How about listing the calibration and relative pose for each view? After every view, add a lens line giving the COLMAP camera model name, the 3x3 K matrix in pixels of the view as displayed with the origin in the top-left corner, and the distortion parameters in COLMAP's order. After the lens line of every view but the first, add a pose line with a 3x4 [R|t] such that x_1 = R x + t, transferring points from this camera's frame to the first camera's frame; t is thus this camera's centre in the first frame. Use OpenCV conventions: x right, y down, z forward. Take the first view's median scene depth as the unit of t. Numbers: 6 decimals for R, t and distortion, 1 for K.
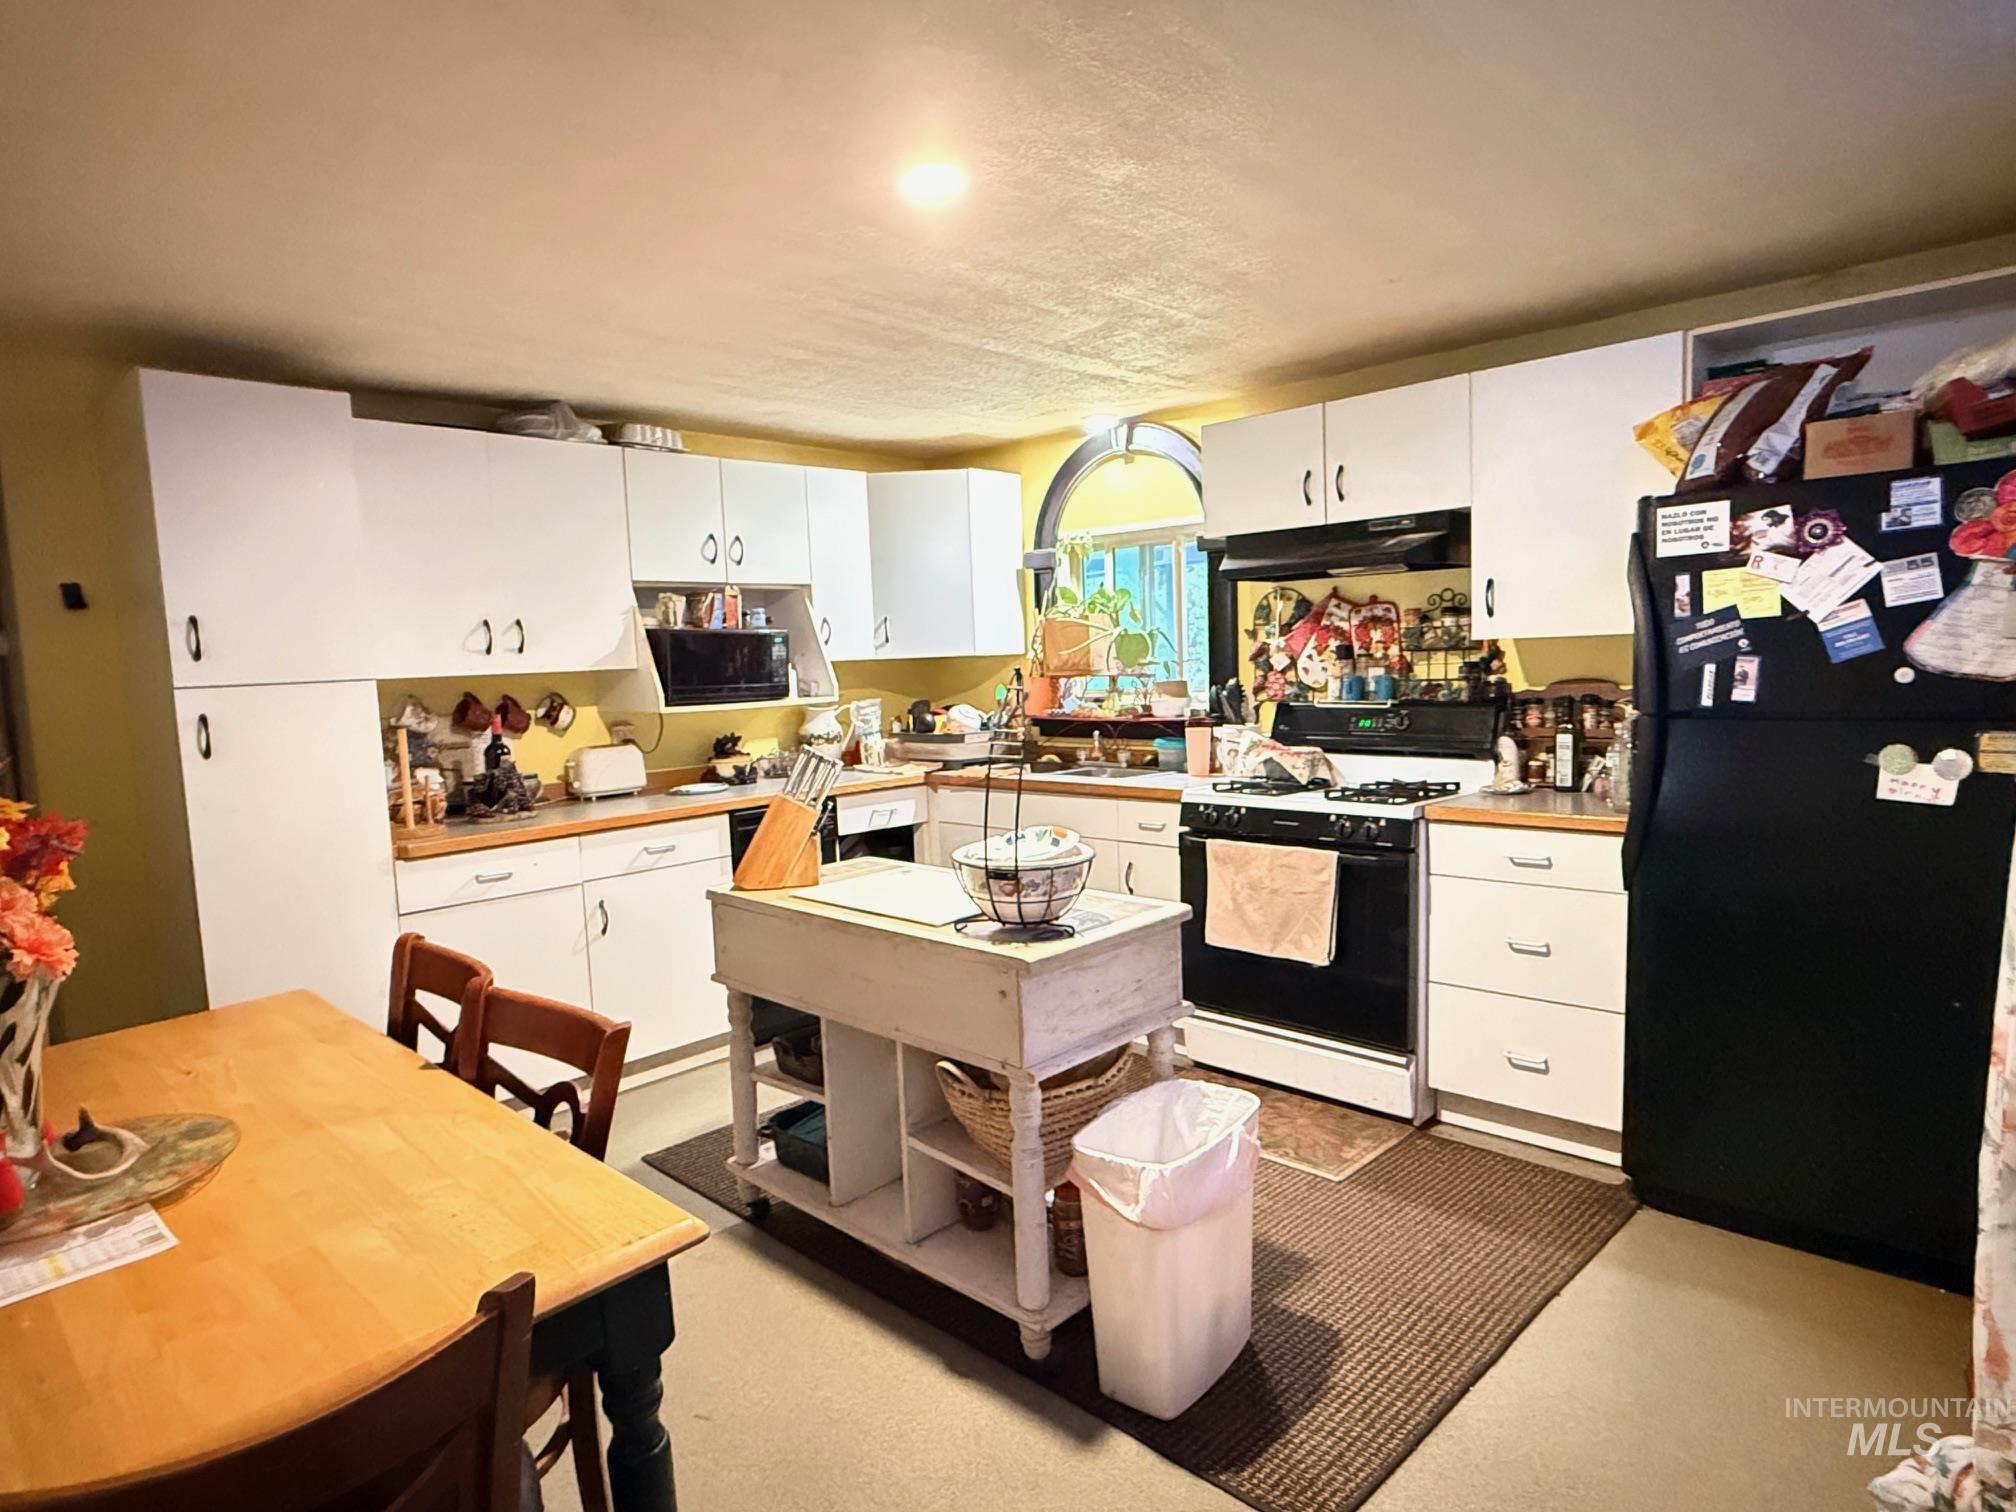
lens RADIAL K [[1164.8, 0, 1008.0], [0, 1164.8, 756.0], [0, 0, 1]] dist [0.000440, 0.001942]
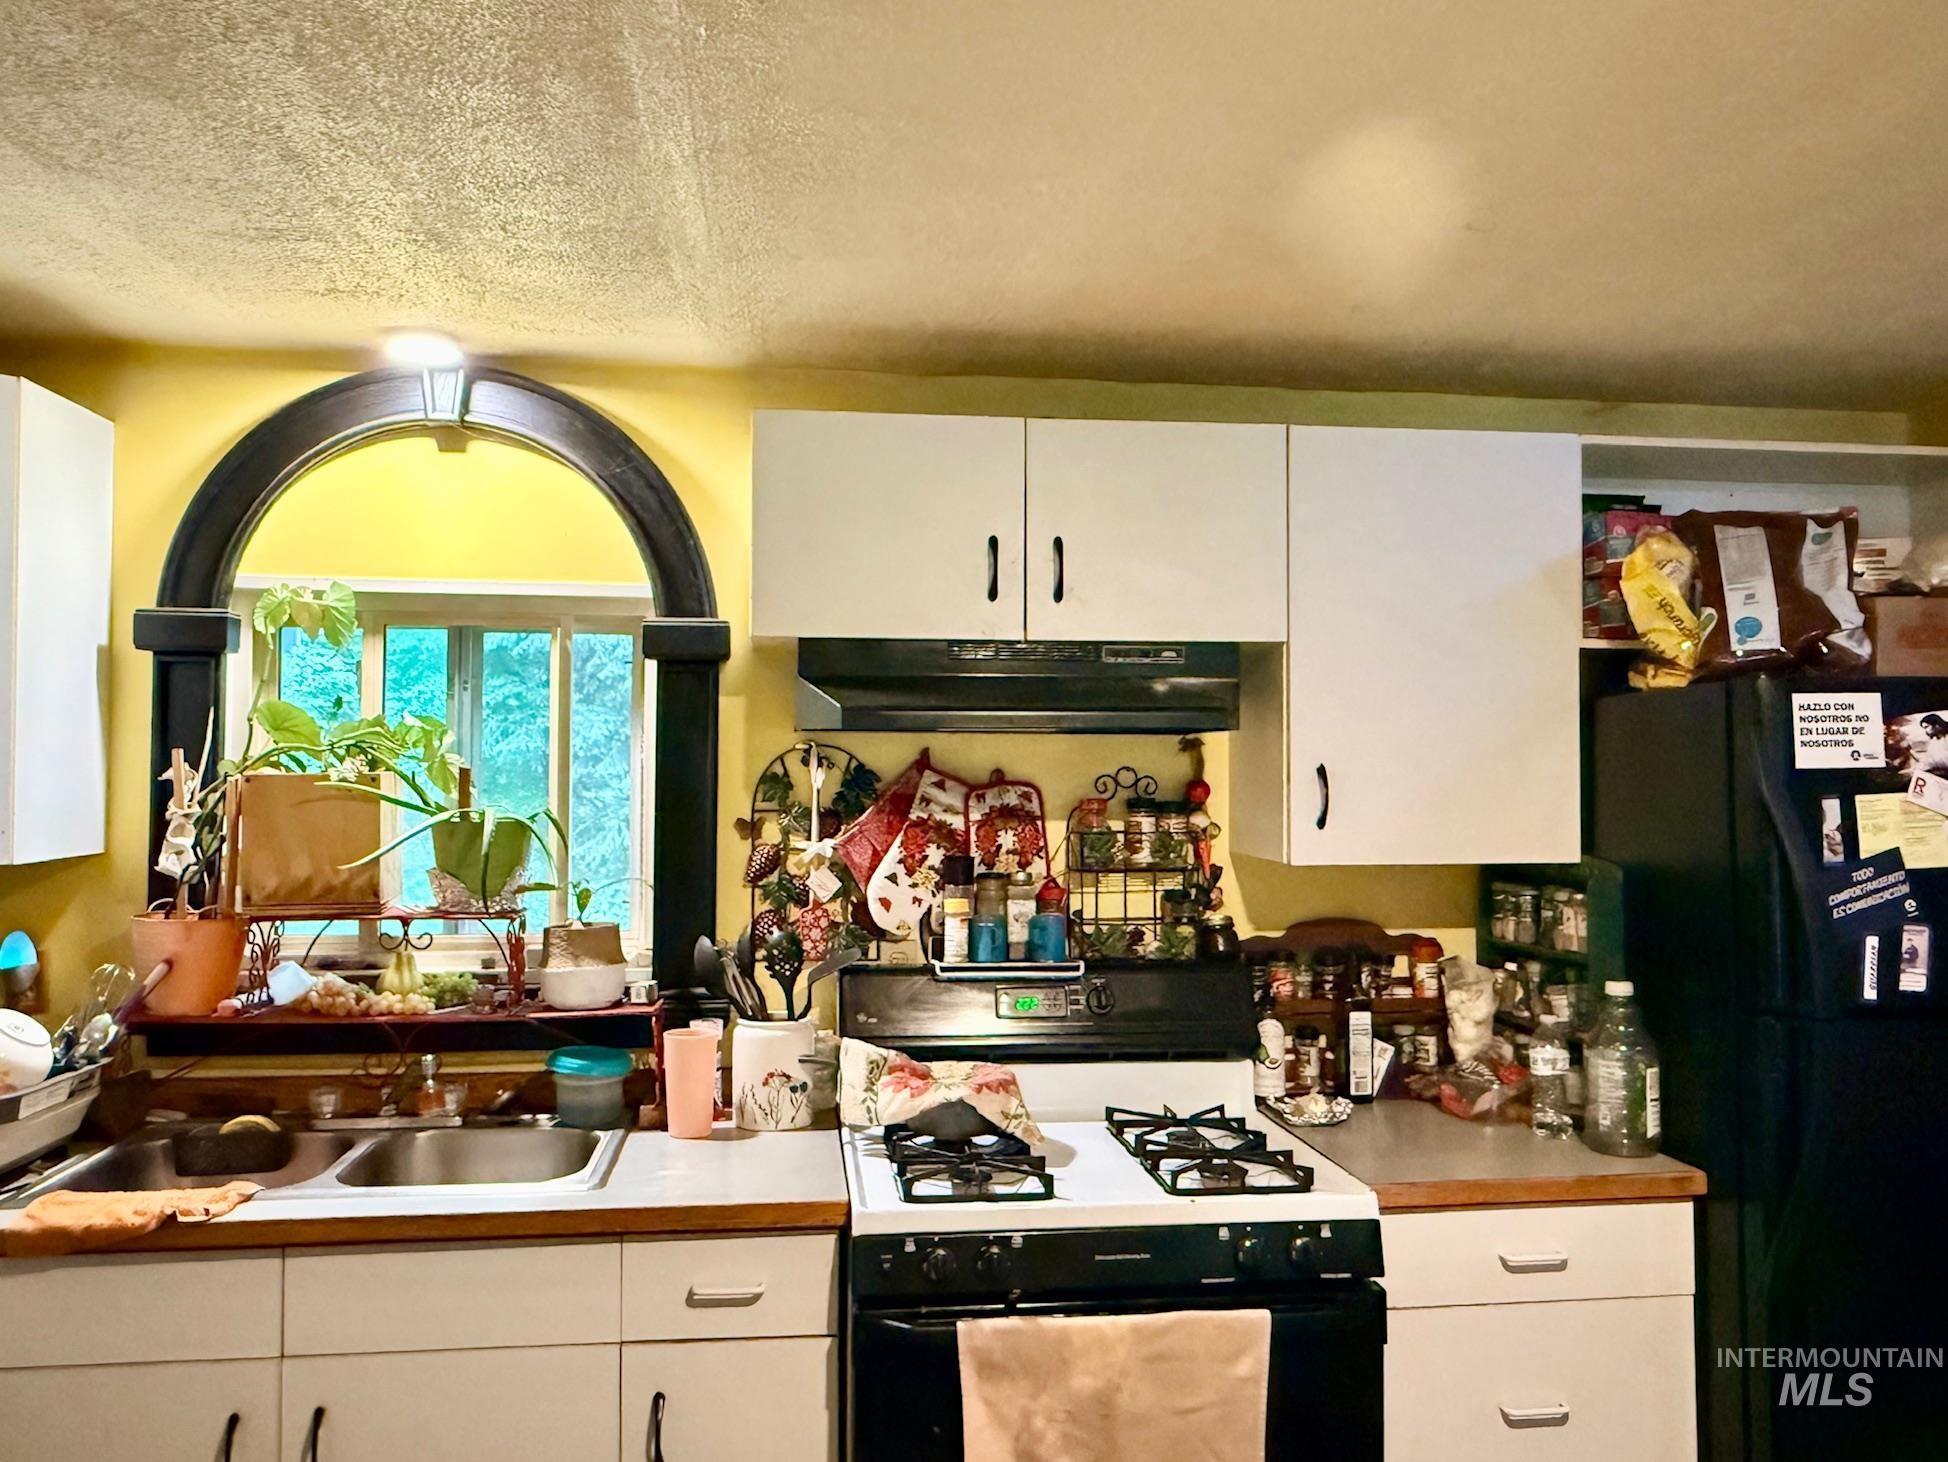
lens RADIAL K [[1383.7, 0, 967.6], [0, 1383.7, 752.7], [0, 0, 1]] dist [-0.001371, 0.000526]
pose [[0.629284, 0.041596, 0.776061, -0.218057], [0.040131, 0.995495, -0.085898, -0.089178], [-0.776138, 0.085198, 0.624780, 0.592669]]
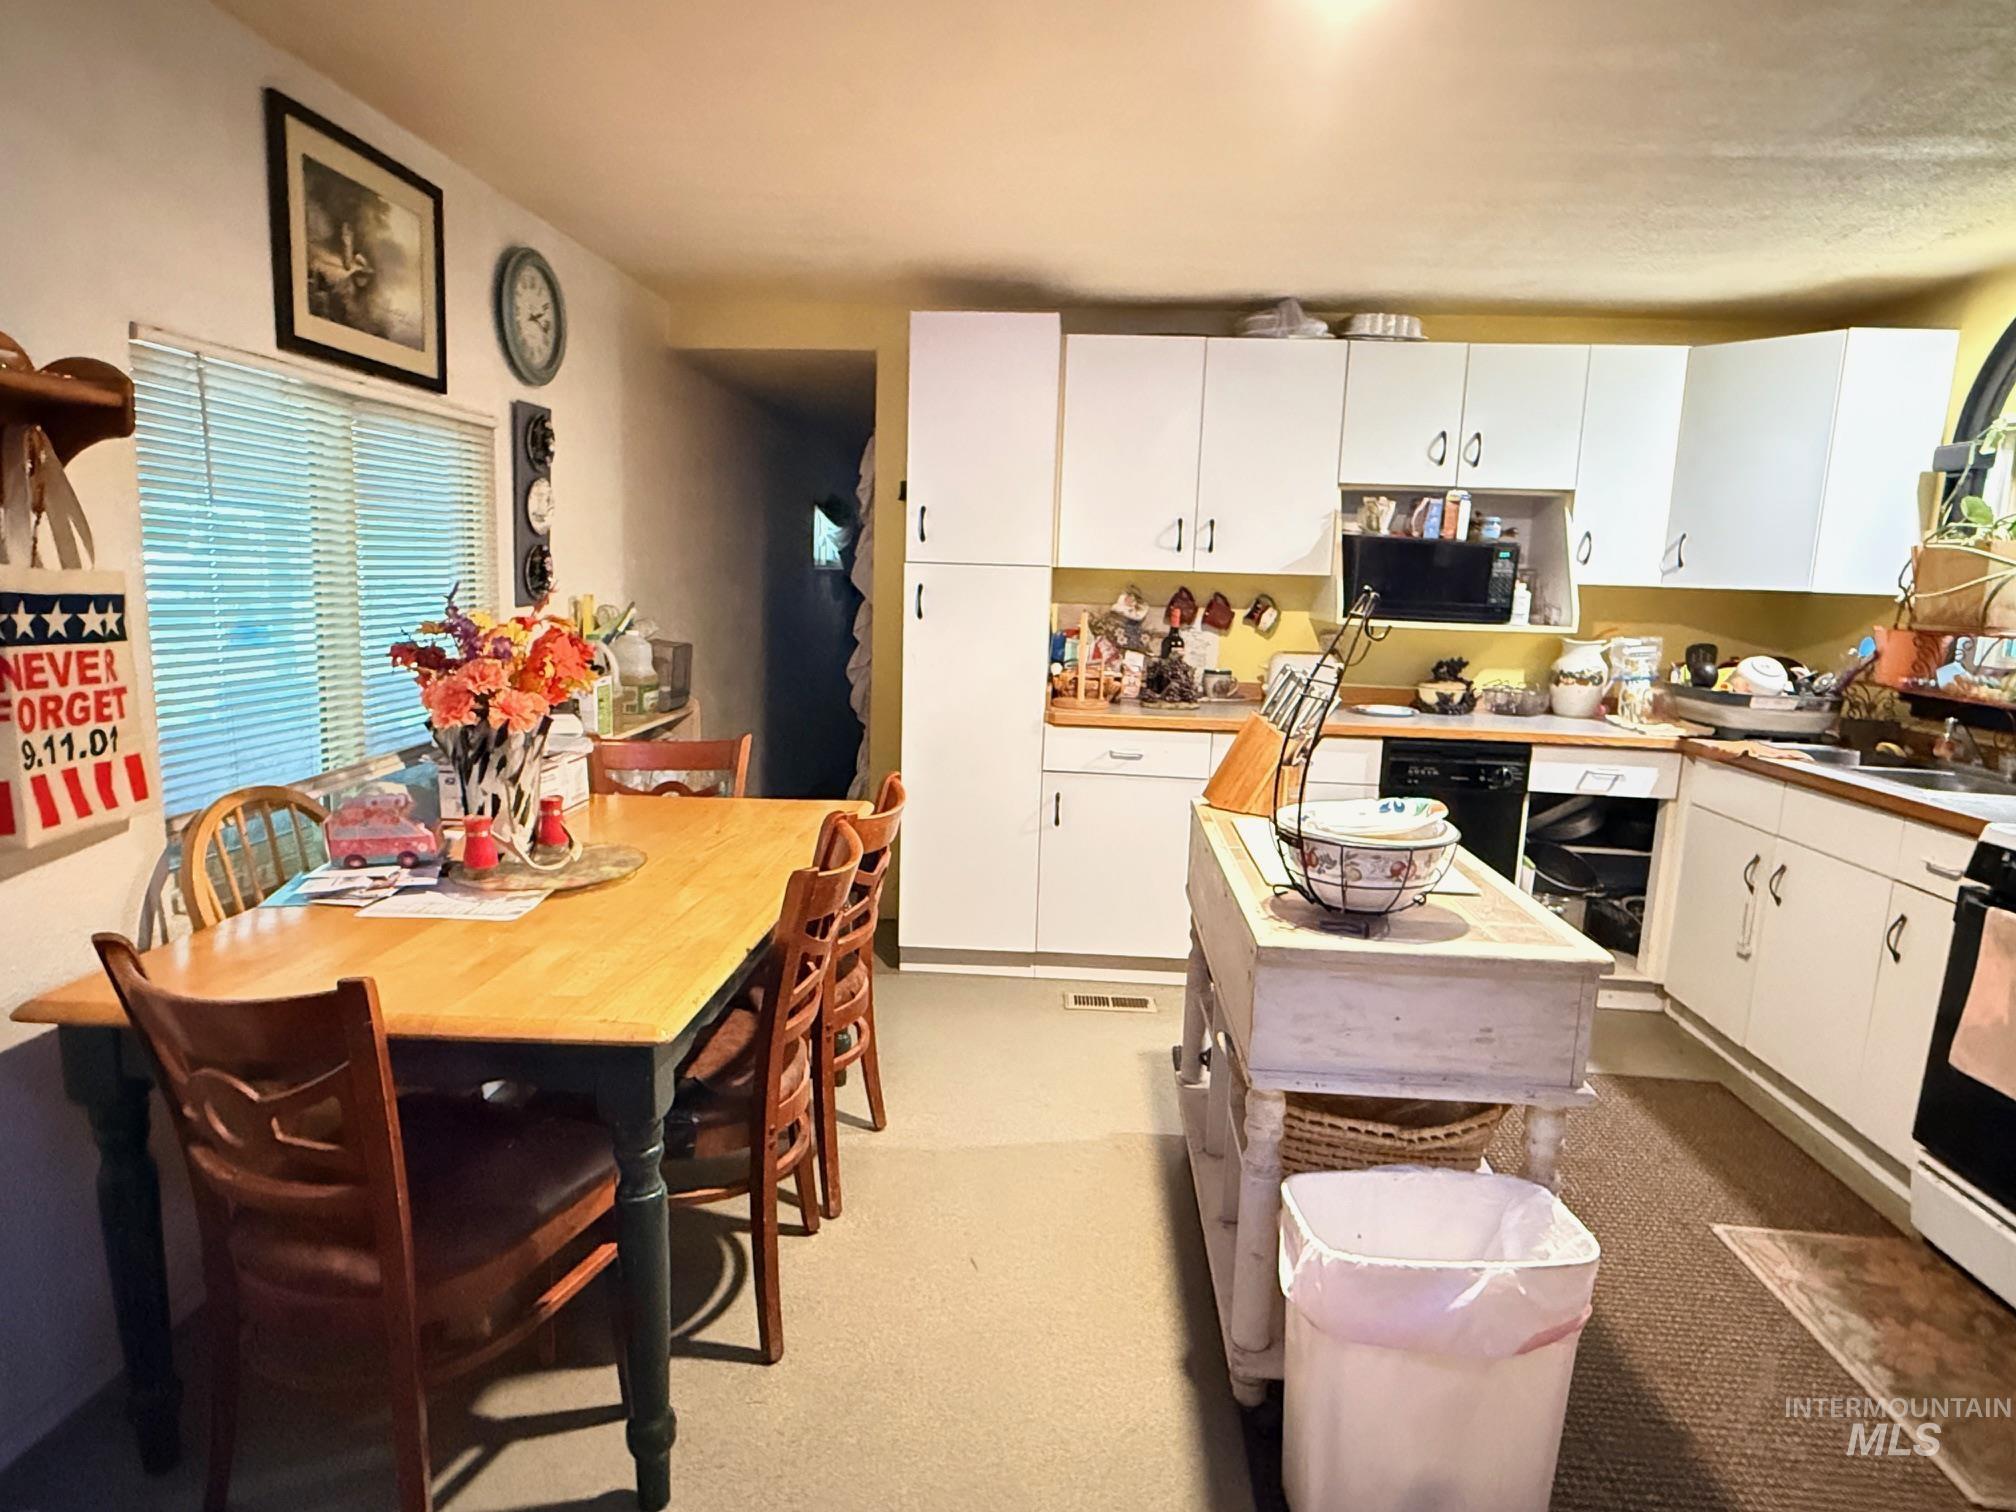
lens RADIAL K [[1164.8, 0, 1008.0], [0, 1164.8, 756.0], [0, 0, 1]] dist [0.000440, 0.001942]
pose [[0.637106, 0.181529, -0.749095, 0.266982], [-0.126589, 0.983317, 0.130624, -0.021007], [0.760310, 0.011606, 0.649457, 0.177548]]
